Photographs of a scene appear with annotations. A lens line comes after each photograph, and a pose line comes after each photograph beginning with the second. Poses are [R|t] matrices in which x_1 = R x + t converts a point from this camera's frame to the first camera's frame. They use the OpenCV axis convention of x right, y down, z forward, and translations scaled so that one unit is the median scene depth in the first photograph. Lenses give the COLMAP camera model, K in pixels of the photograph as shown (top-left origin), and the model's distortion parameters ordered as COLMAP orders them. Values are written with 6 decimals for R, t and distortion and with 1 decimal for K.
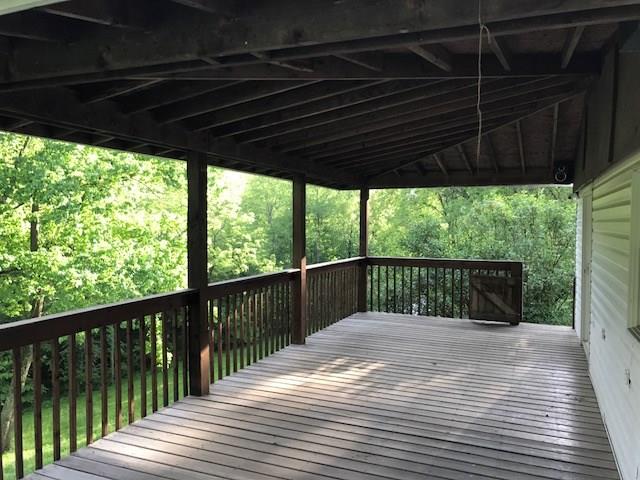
lens RADIAL K [[525.7, 0, 320.0], [0, 525.7, 240.0], [0, 0, 1]] dist [0.063303, -0.066397]
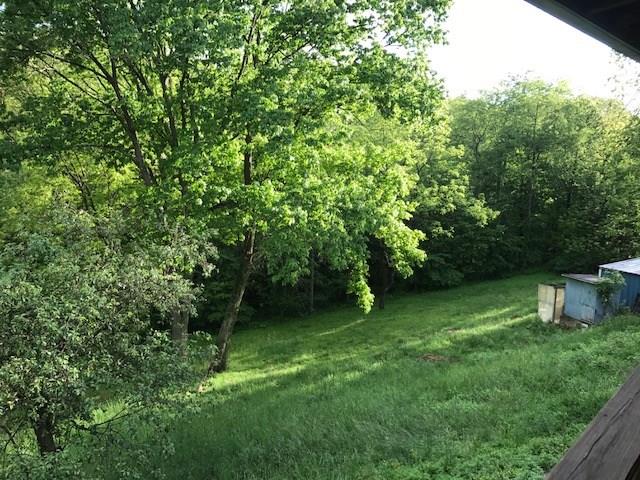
lens RADIAL K [[525.7, 0, 320.0], [0, 525.7, 240.0], [0, 0, 1]] dist [0.063303, -0.066397]
pose [[0.939099, 0.064342, -0.337570, -0.082062], [-0.022044, 0.991571, 0.127674, -0.004156], [0.342939, -0.112457, 0.932602, 0.134085]]
